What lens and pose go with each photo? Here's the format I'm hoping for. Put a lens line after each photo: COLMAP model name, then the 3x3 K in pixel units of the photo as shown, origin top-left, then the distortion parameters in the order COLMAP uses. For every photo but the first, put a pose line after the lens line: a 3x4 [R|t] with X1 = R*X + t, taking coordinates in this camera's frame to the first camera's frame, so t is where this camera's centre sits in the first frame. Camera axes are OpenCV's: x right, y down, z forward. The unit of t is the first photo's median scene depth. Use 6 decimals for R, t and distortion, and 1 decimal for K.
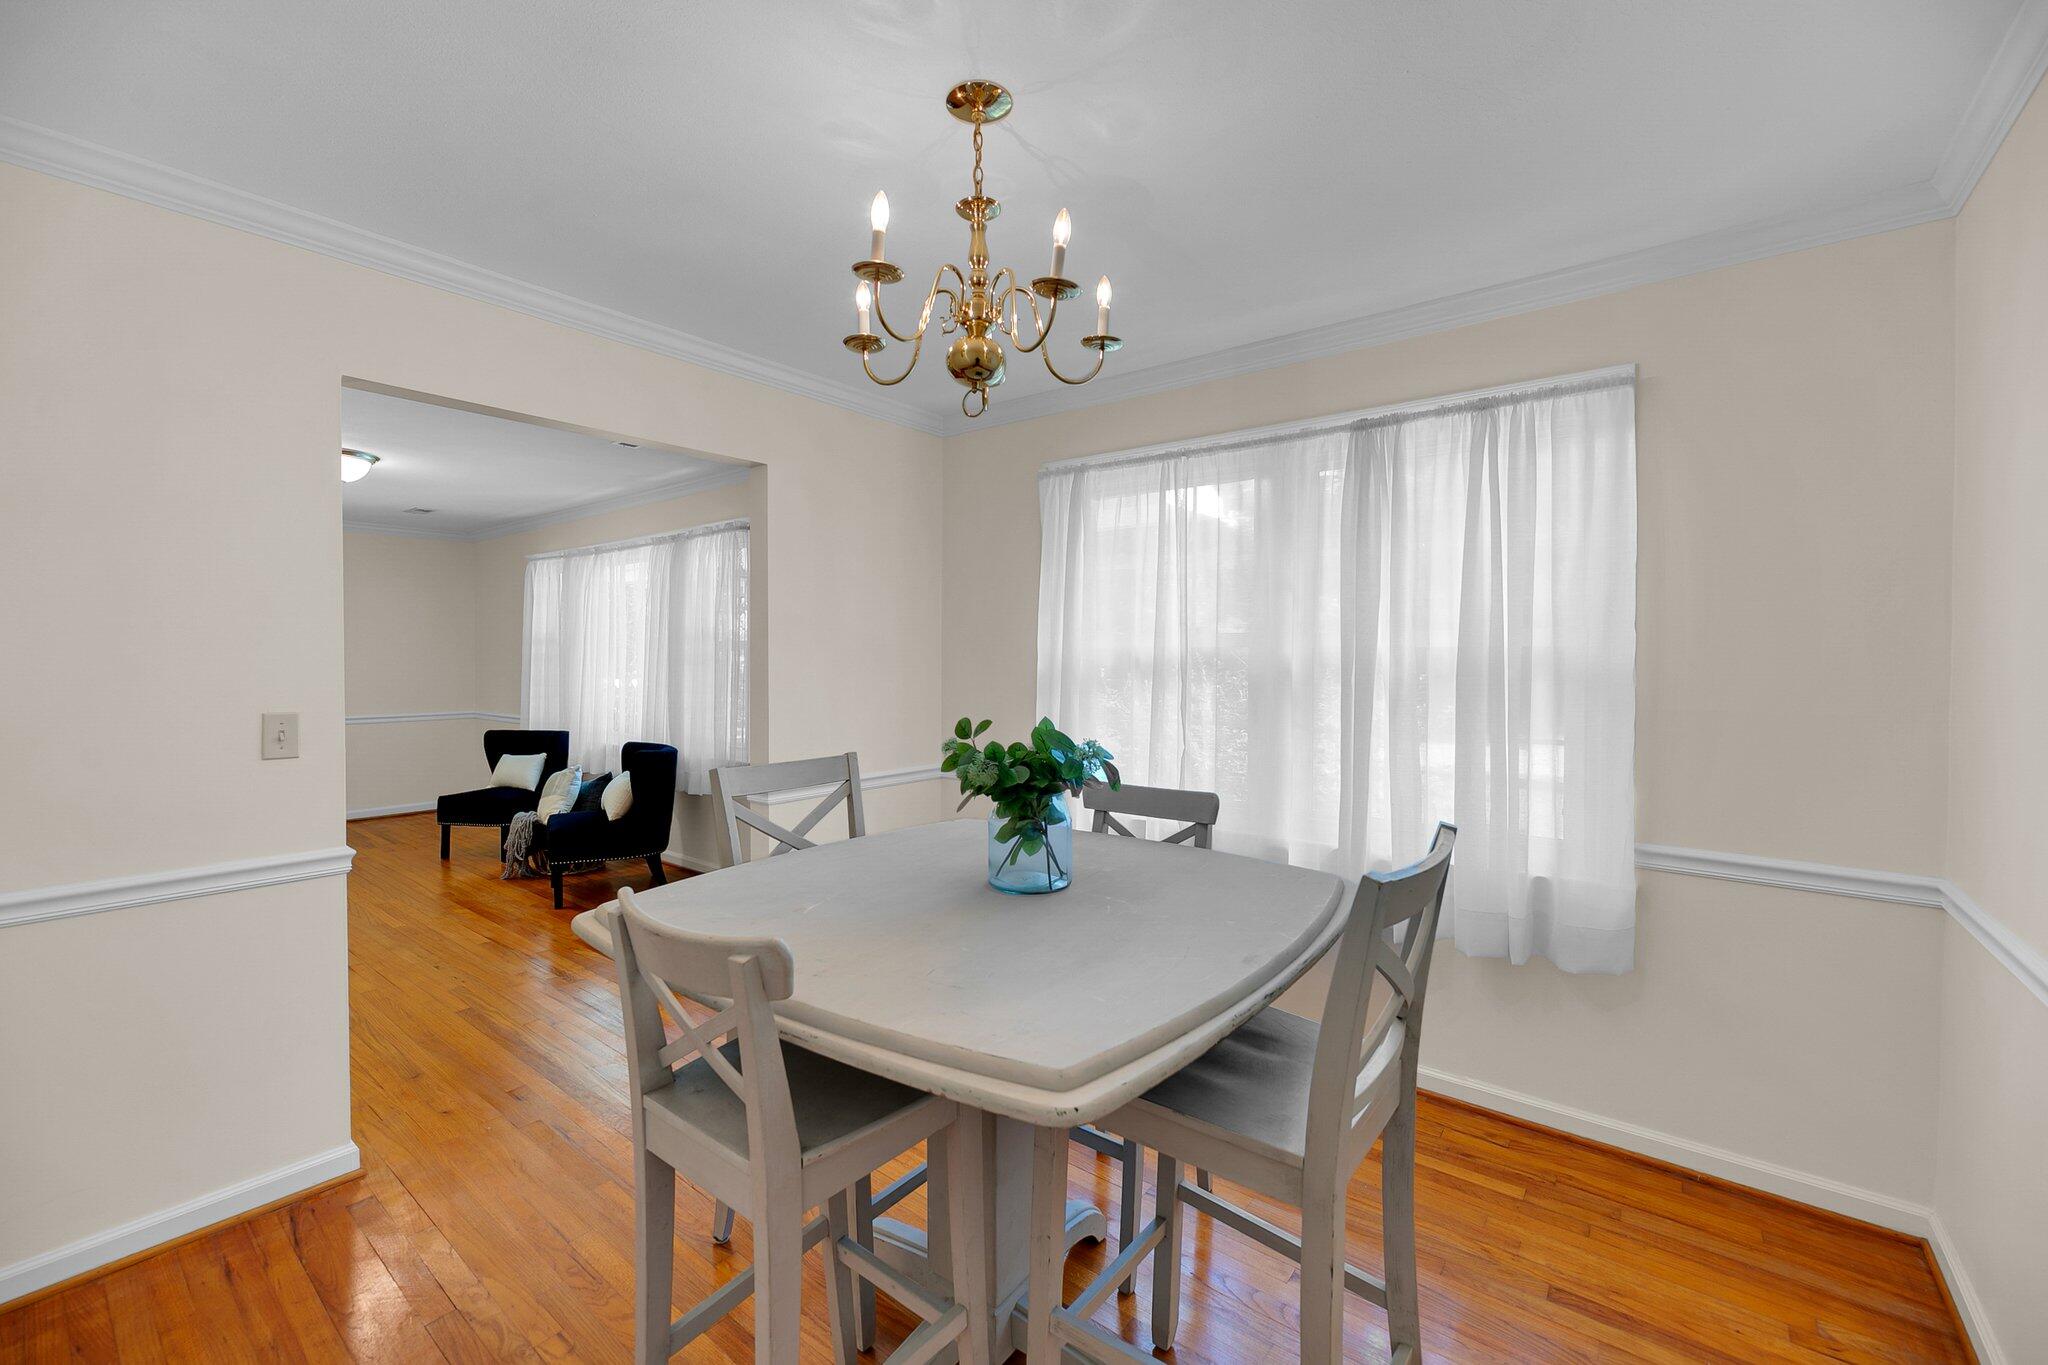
lens RADIAL K [[840.9, 0, 1016.1], [0, 840.9, 669.1], [0, 0, 1]] dist [-0.000186, -0.000980]
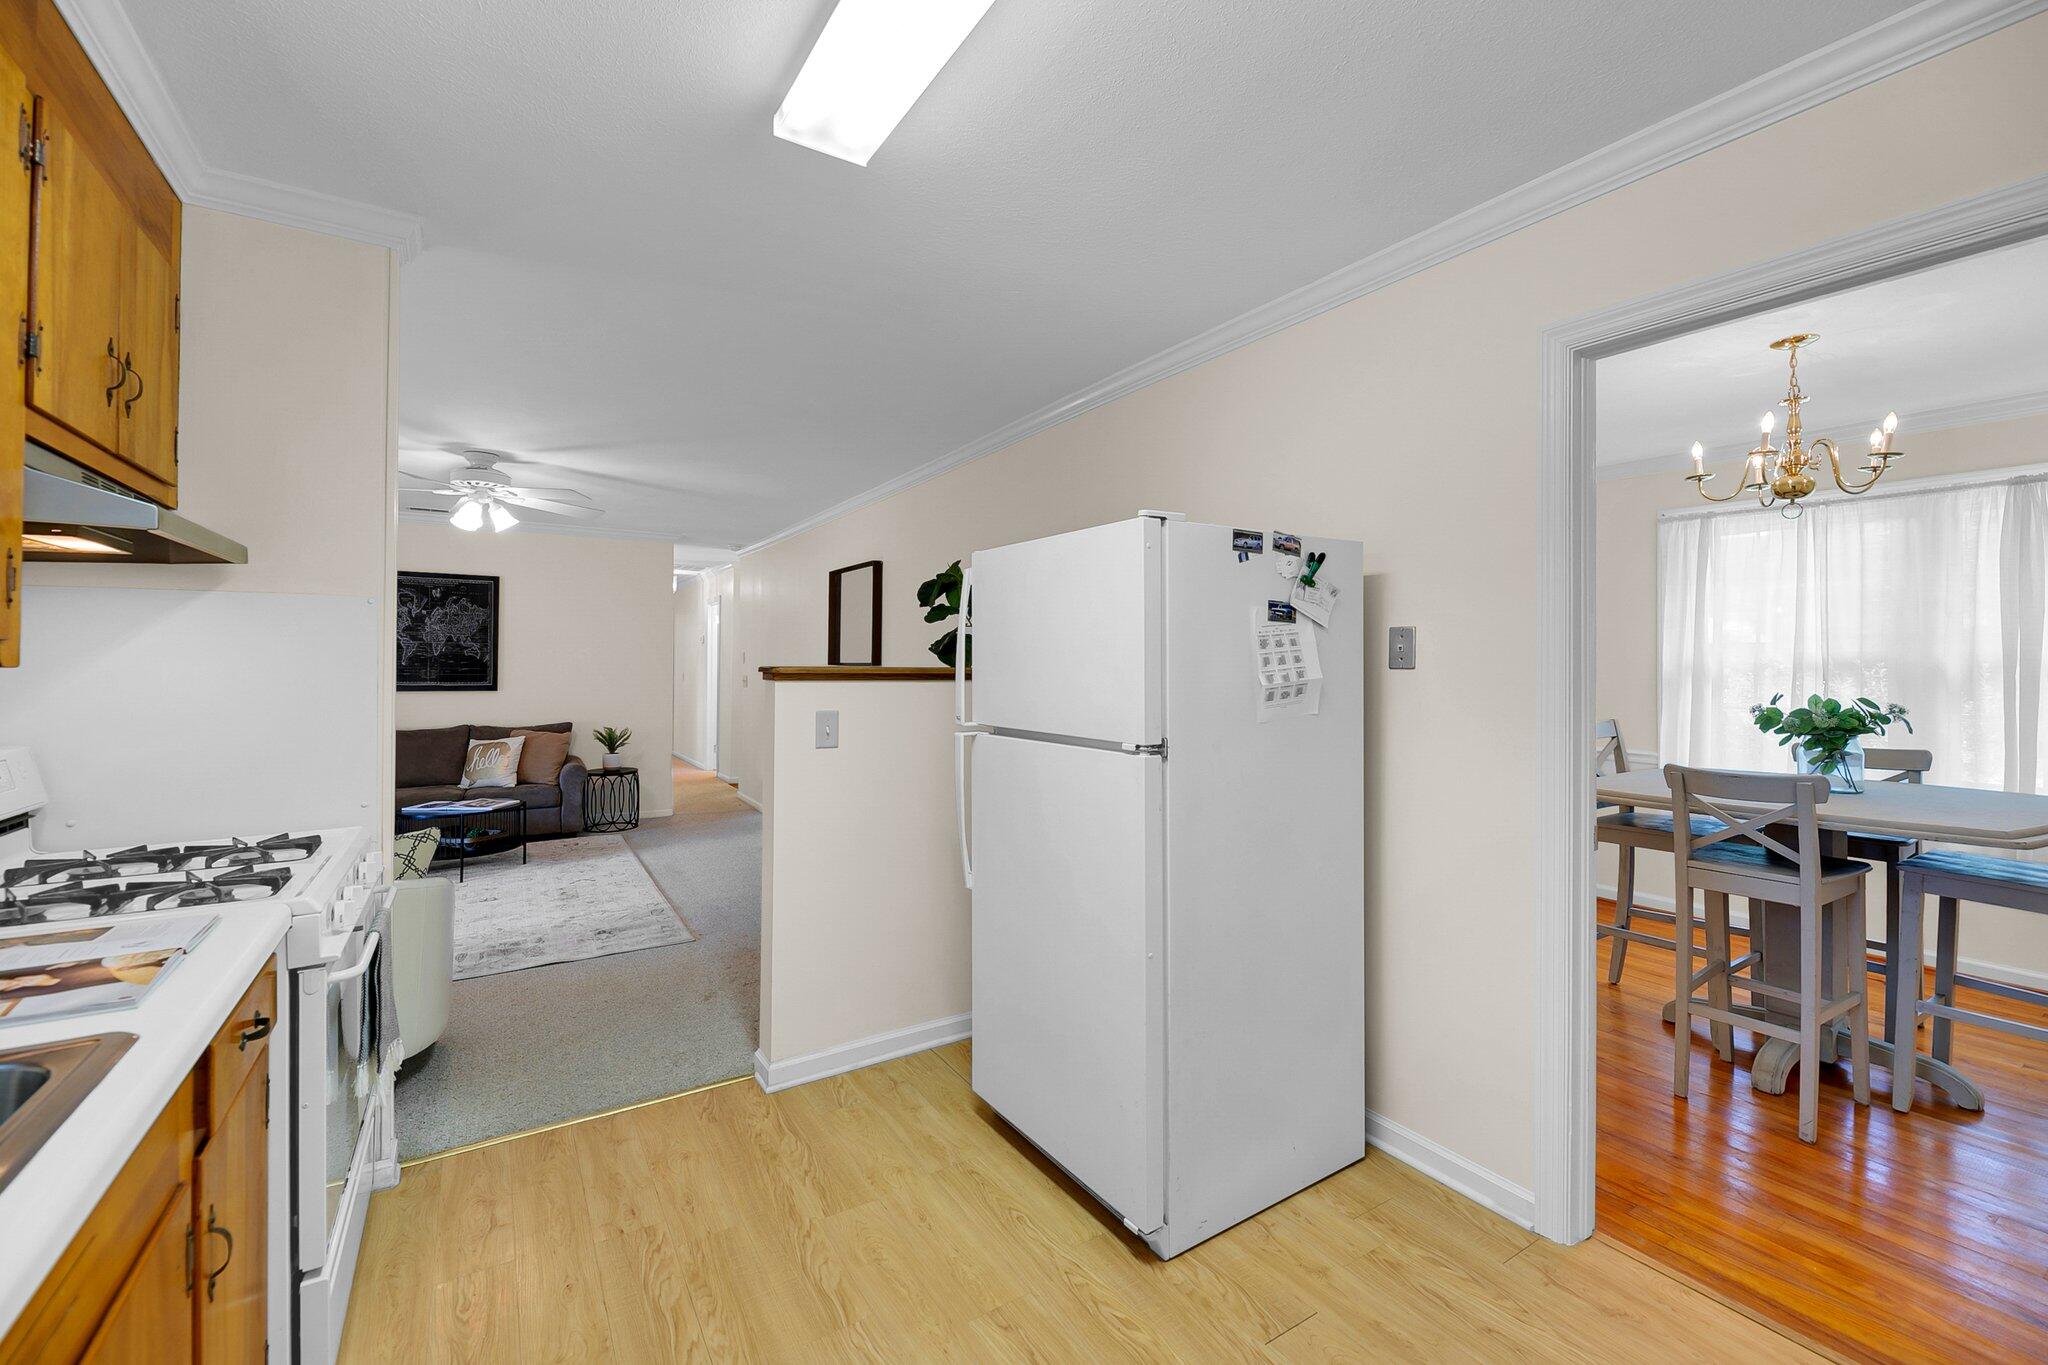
lens RADIAL K [[840.9, 0, 1029.2], [0, 840.9, 667.6], [0, 0, 1]] dist [-0.000186, -0.000980]
pose [[0.945412, -0.000206, -0.325878, -0.610345], [-0.001377, 0.999988, -0.004628, 0.008429], [0.325875, 0.004824, 0.945400, -0.720695]]
